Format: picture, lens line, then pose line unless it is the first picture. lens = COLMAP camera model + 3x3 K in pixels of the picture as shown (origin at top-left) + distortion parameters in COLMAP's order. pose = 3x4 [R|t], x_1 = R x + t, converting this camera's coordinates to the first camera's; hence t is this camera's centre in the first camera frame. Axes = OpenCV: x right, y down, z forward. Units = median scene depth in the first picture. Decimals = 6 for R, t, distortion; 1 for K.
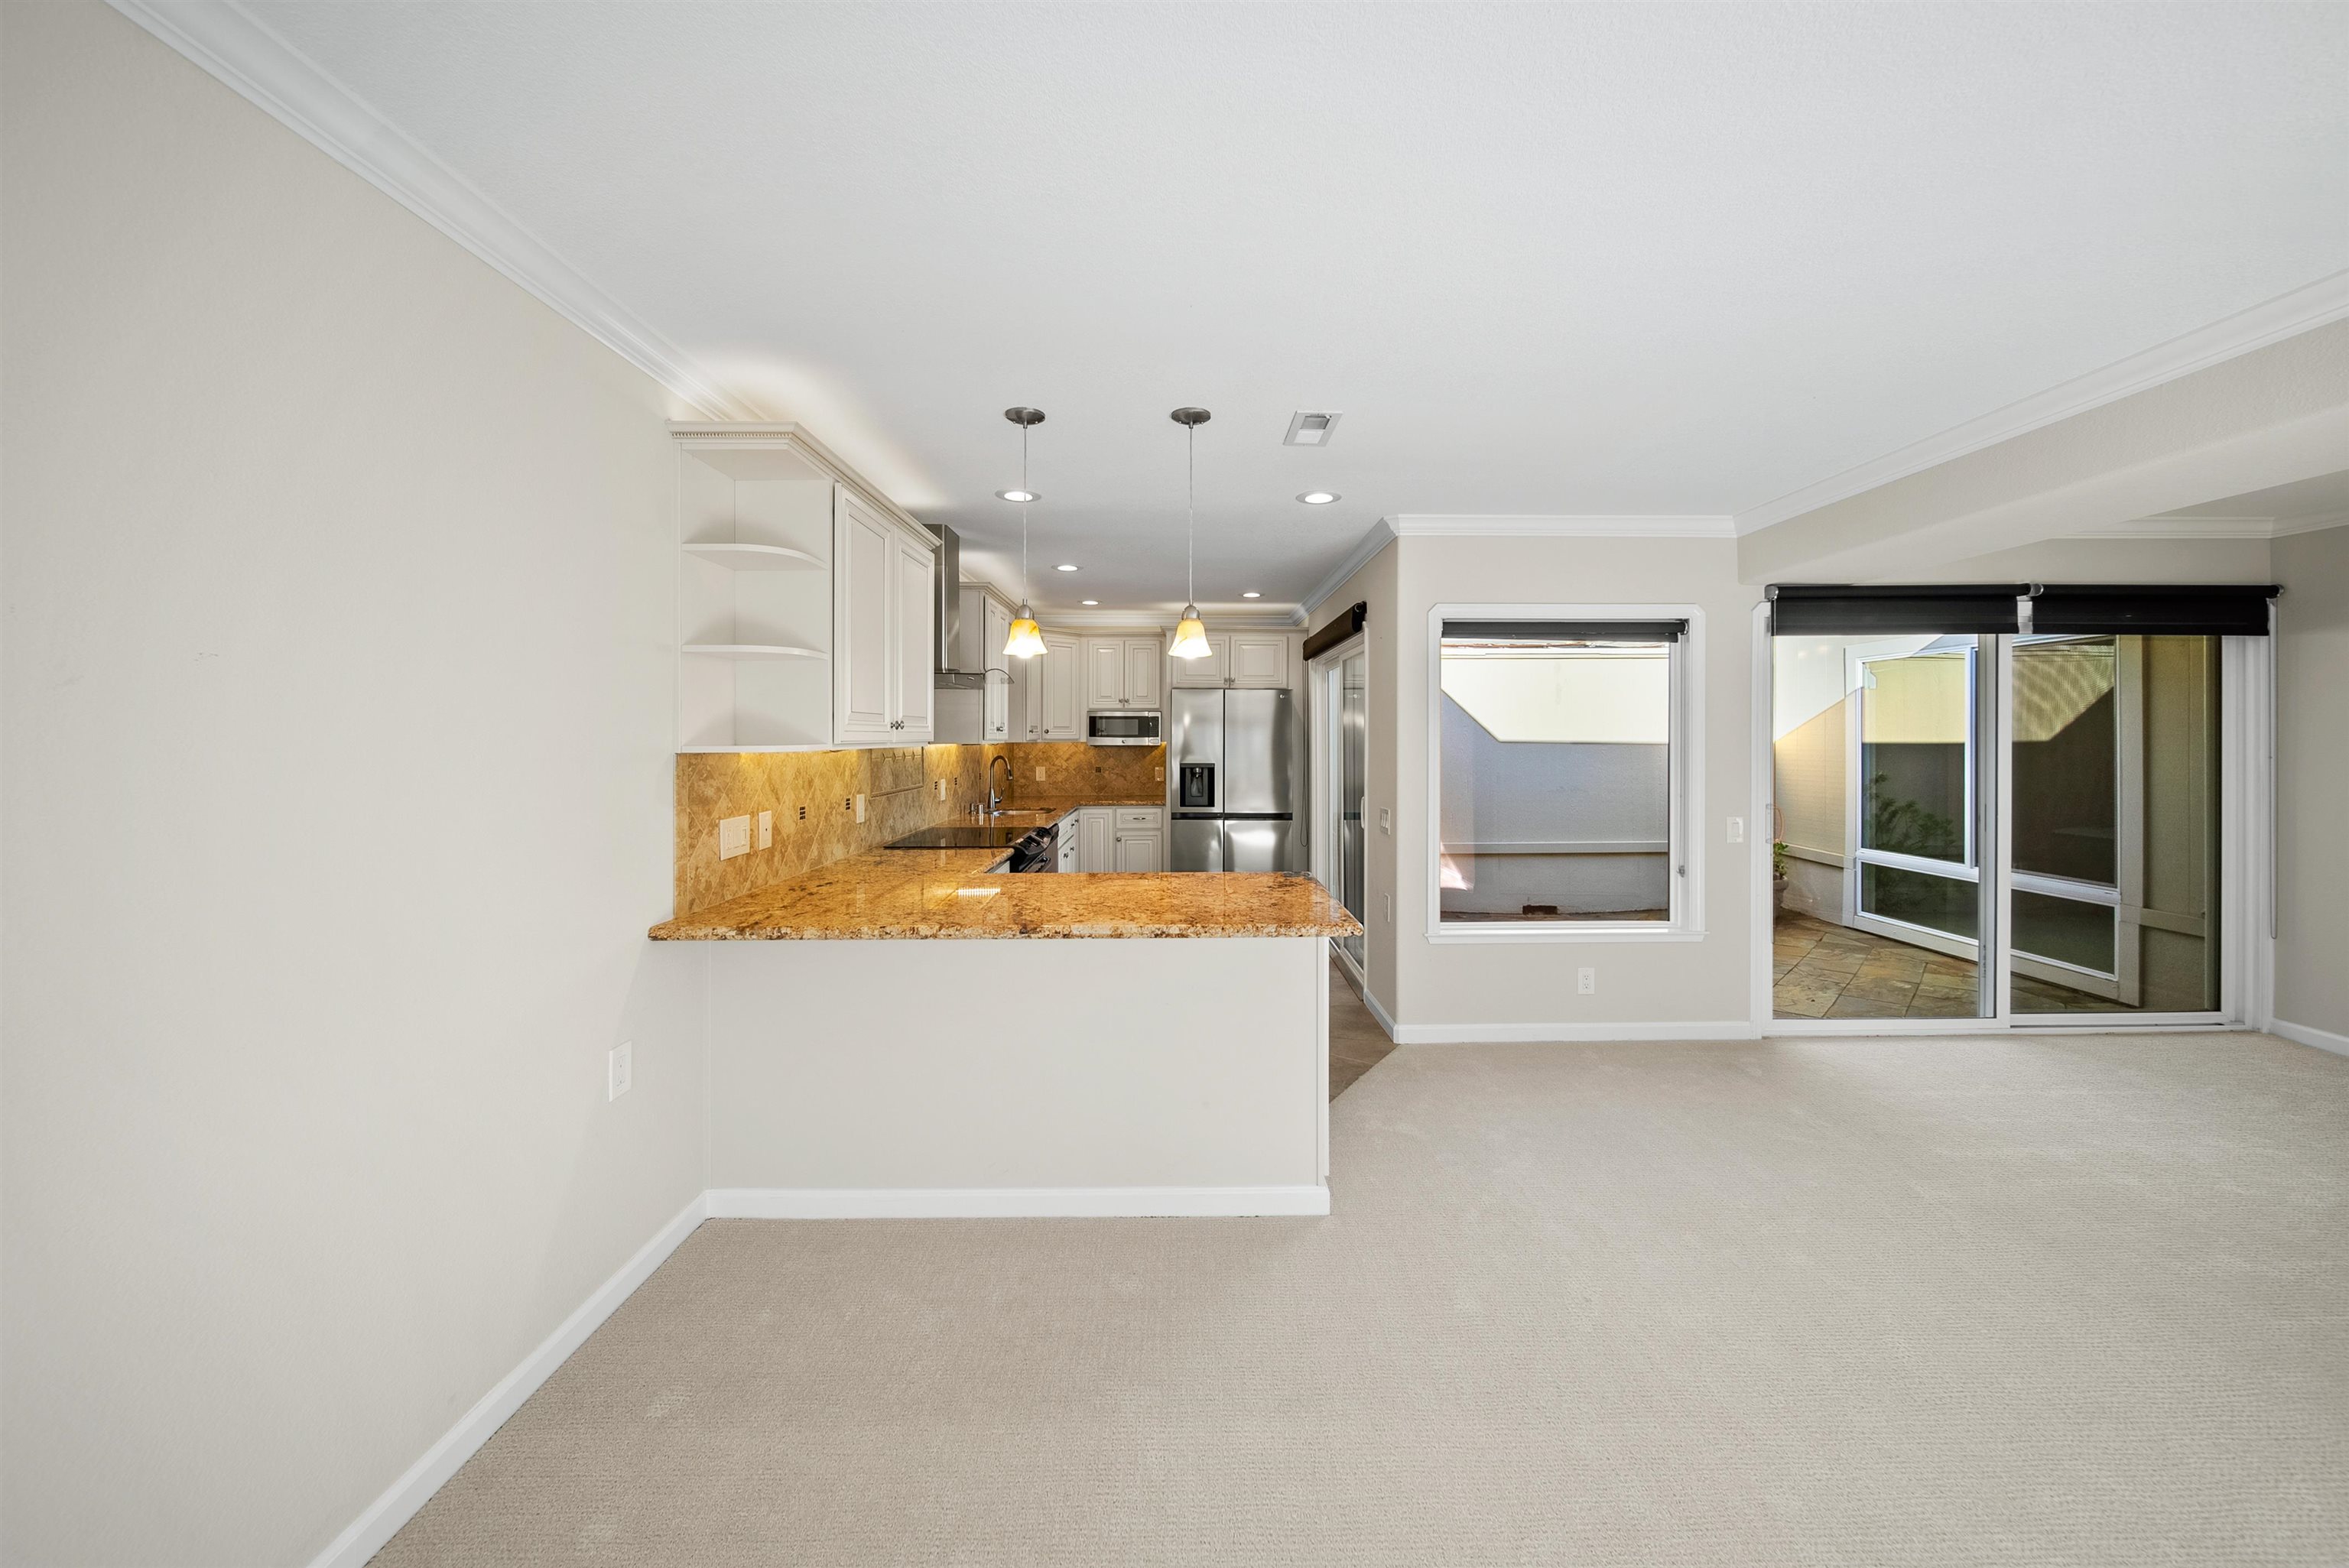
lens RADIAL K [[851.5, 0, 1193.1], [0, 851.5, 741.9], [0, 0, 1]] dist [0.001494, 0.000103]
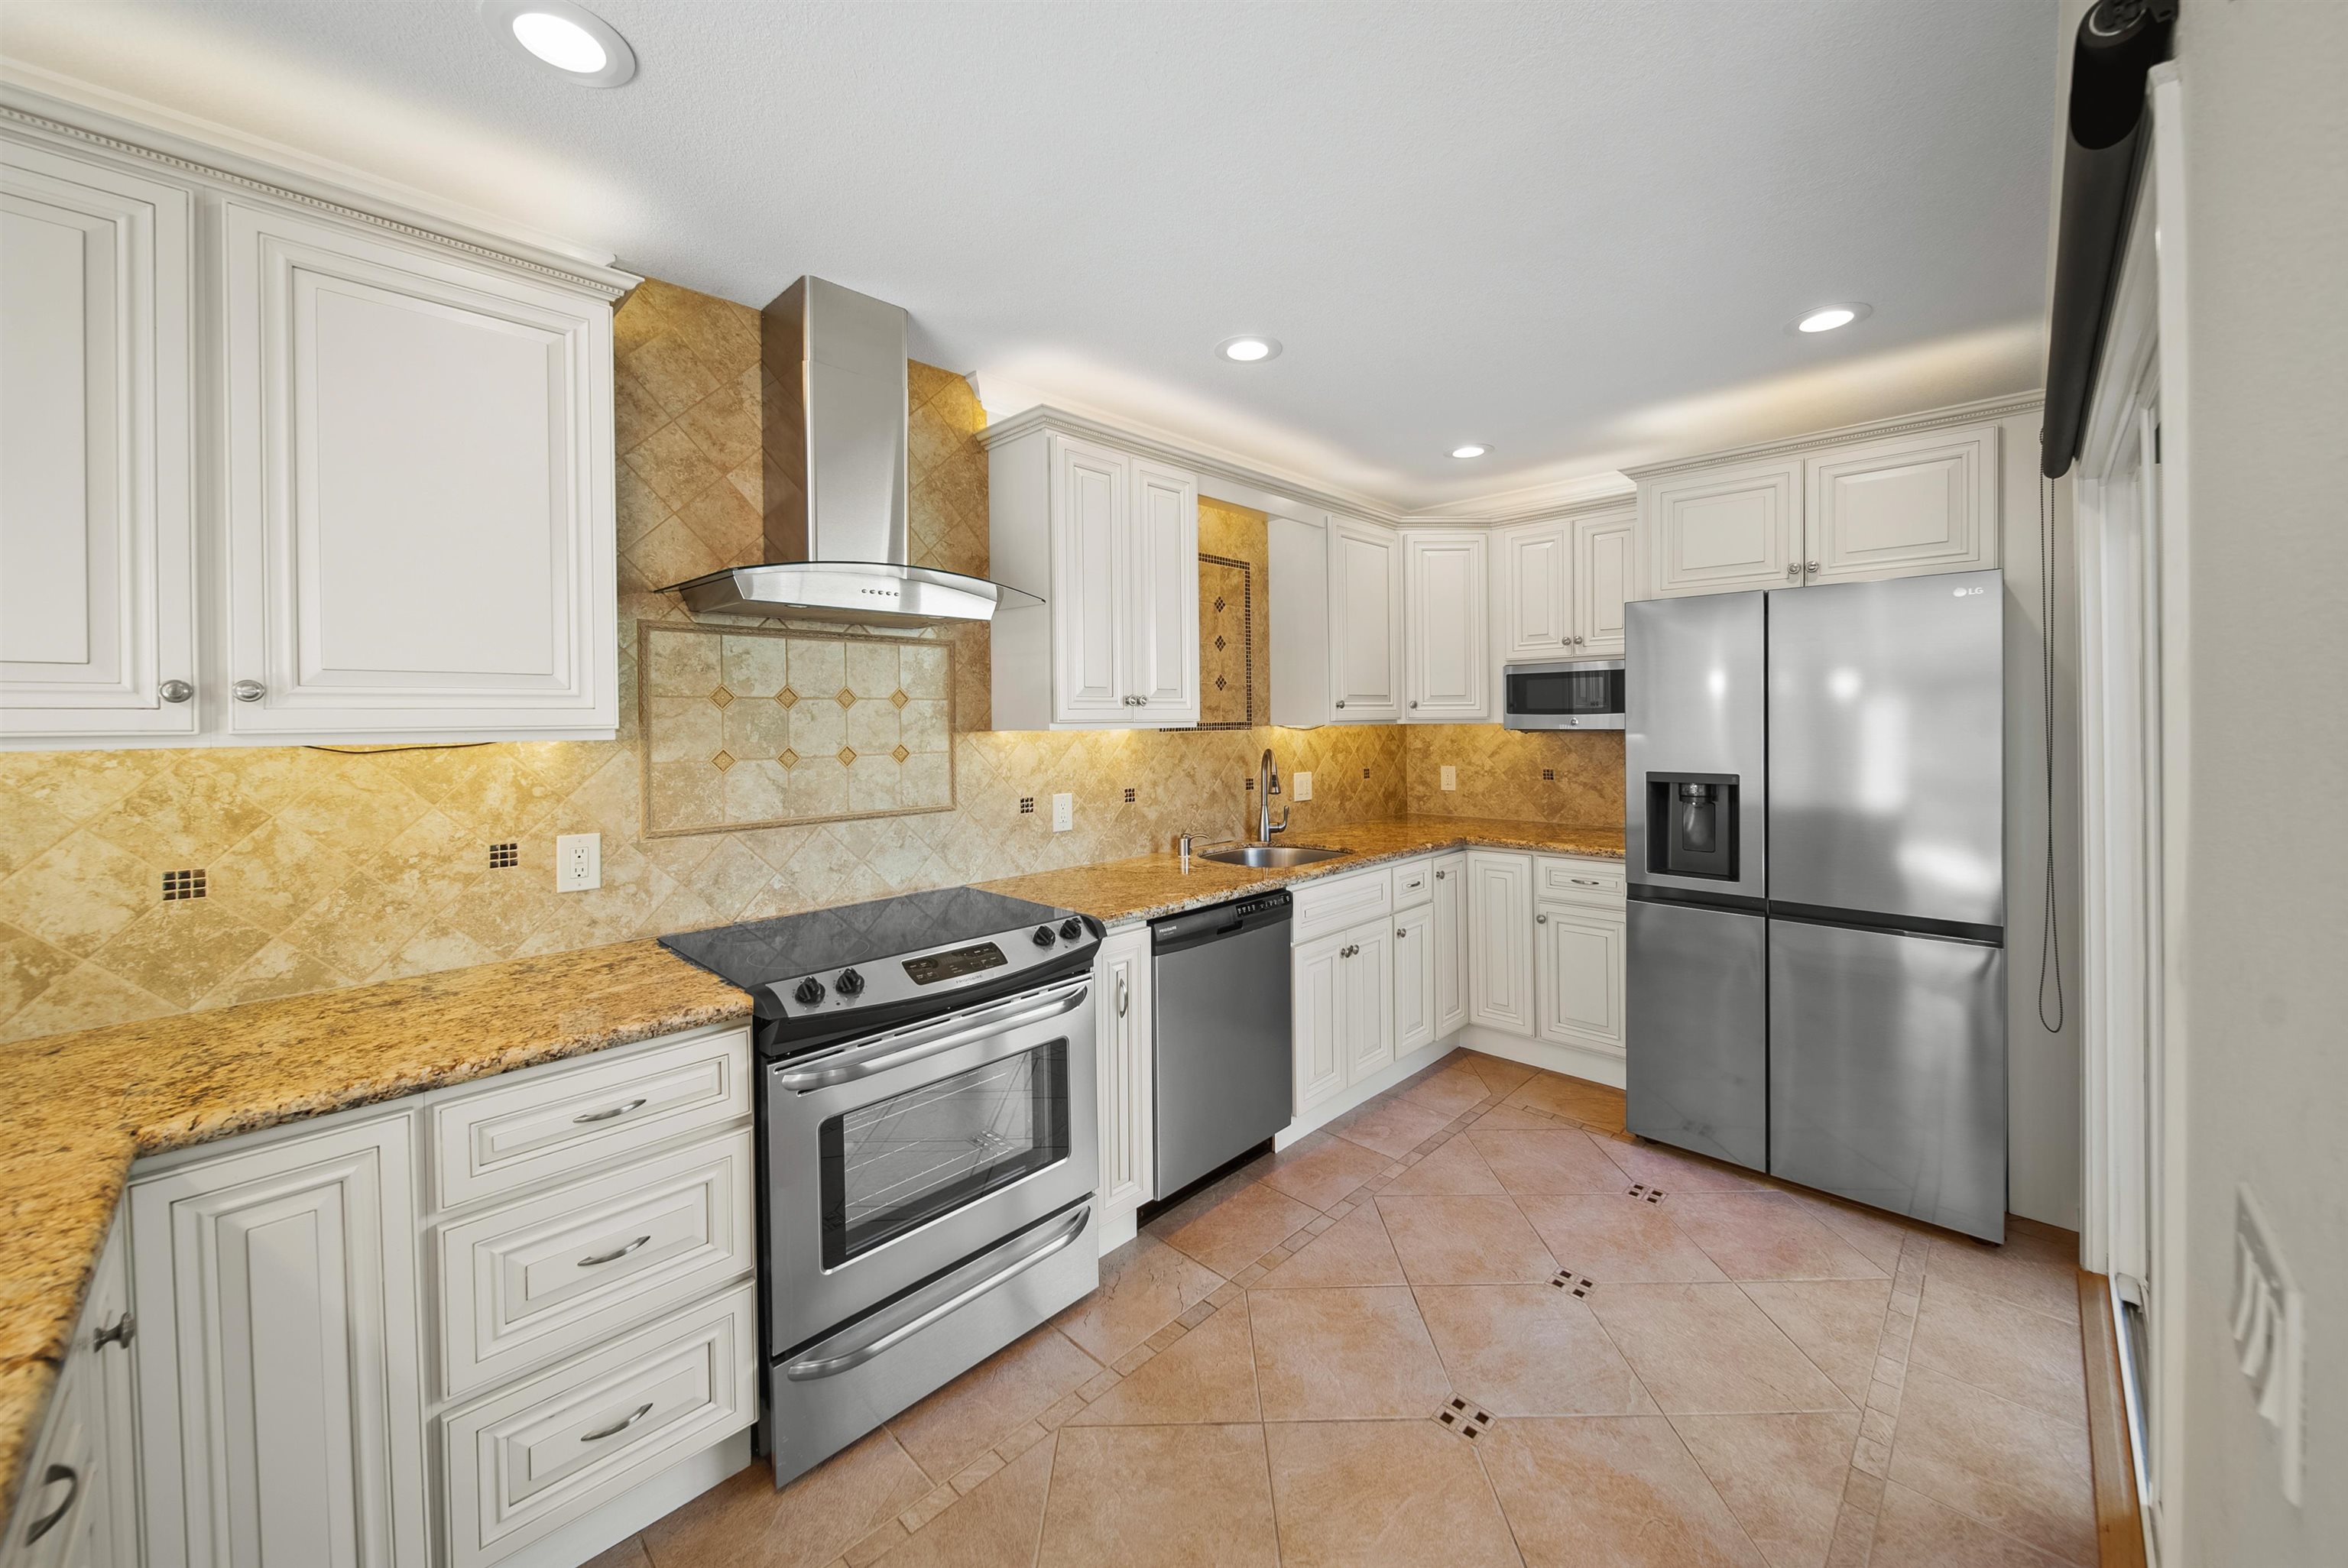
lens RADIAL K [[875.4, 0, 1191.1], [0, 875.4, 727.0], [0, 0, 1]] dist [-0.001410, -0.000177]
pose [[0.710578, -0.001221, -0.703618, 0.161807], [0.005626, 0.999976, 0.003947, -0.001038], [0.703596, -0.006763, 0.710568, 0.629255]]
